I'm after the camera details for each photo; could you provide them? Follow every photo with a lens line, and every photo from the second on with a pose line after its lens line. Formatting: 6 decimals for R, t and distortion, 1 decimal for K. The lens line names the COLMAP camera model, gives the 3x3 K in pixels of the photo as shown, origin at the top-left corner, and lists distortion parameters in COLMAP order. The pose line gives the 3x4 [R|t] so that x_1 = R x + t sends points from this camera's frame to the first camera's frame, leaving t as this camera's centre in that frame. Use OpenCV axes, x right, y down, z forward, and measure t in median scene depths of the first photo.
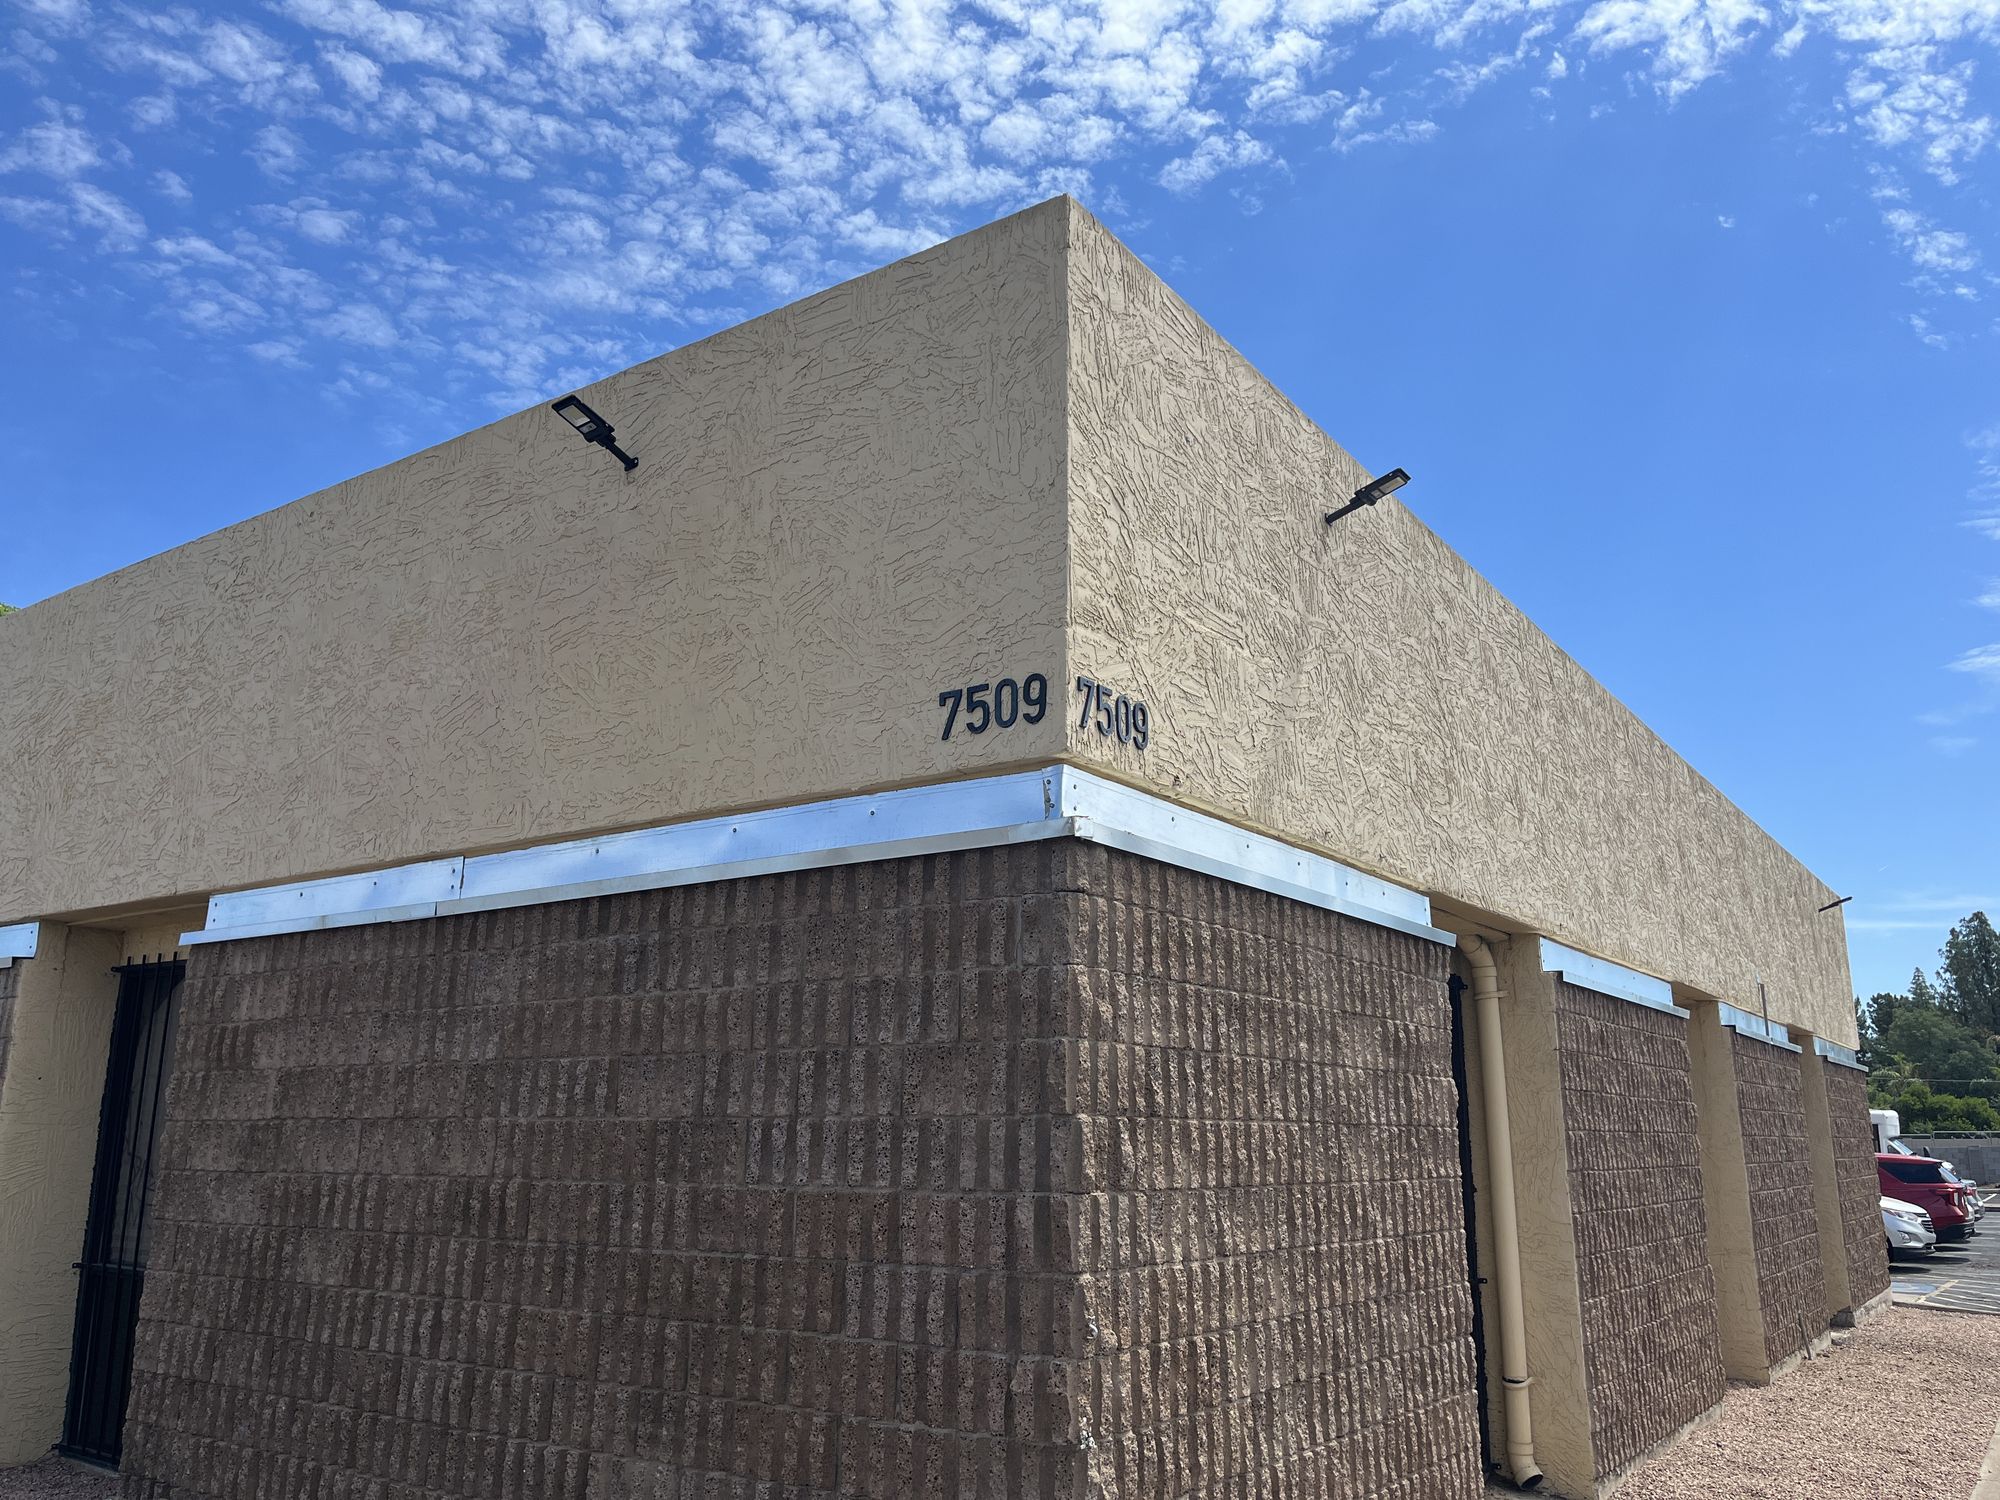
lens RADIAL K [[1524.6, 0, 1000.0], [0, 1524.6, 750.0], [0, 0, 1]] dist [0.074461, -0.104999]
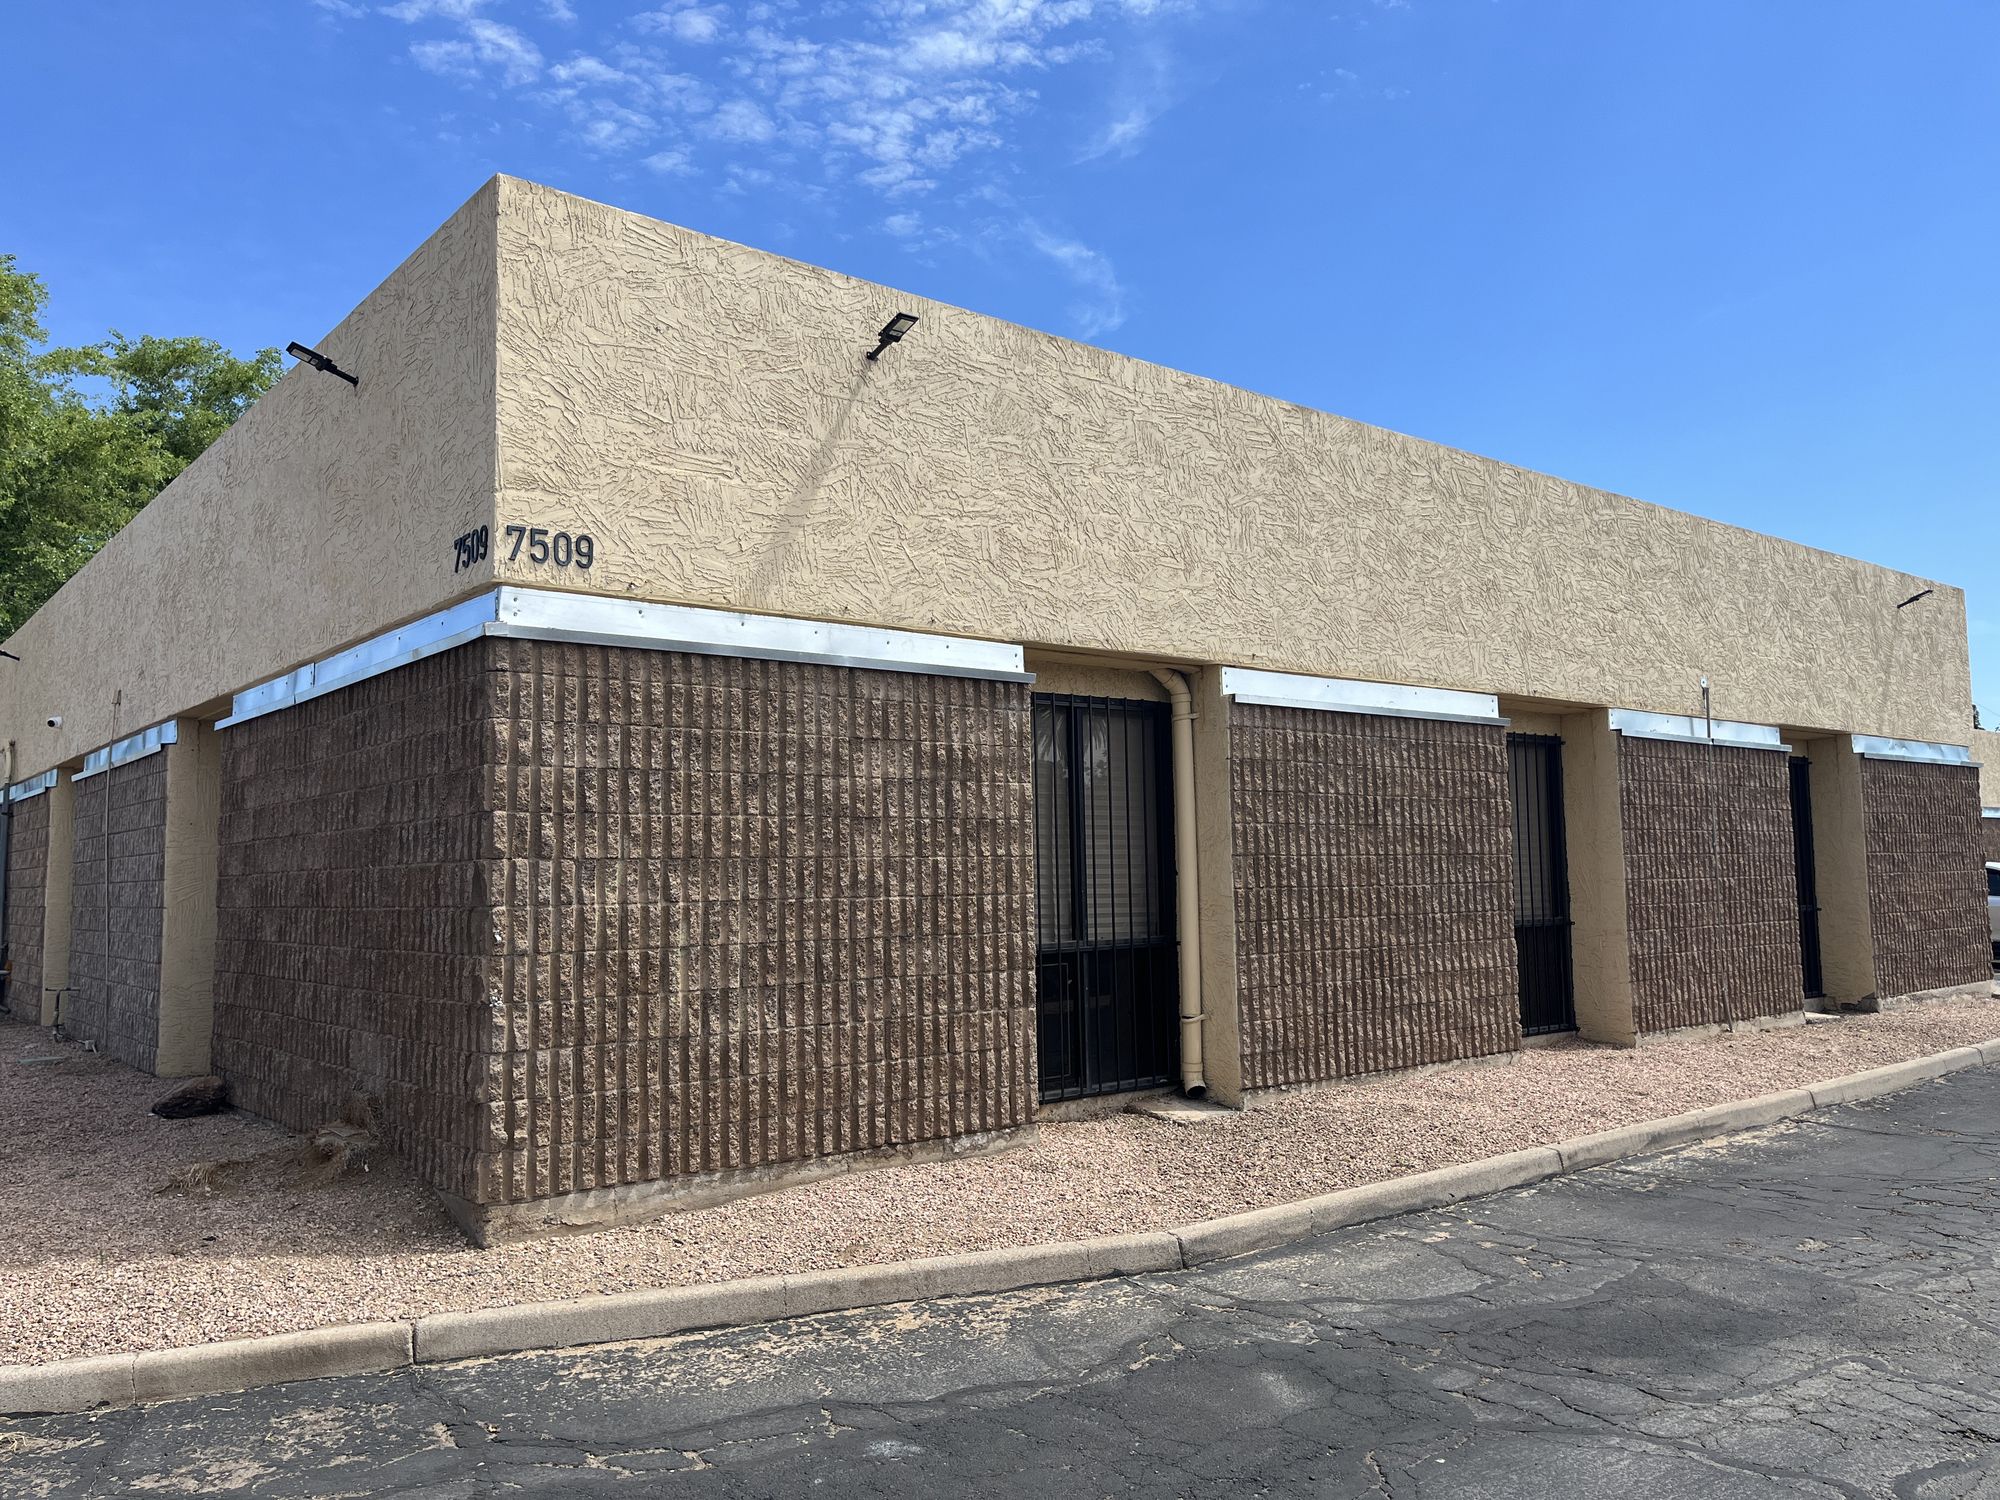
lens RADIAL K [[1530.9, 0, 1000.0], [0, 1530.9, 750.0], [0, 0, 1]] dist [0.033501, 0.000531]
pose [[0.962072, -0.046925, -0.268729, 0.746349], [0.089641, 0.984771, 0.148966, -0.010638], [0.257646, -0.167405, 0.951627, -0.277329]]
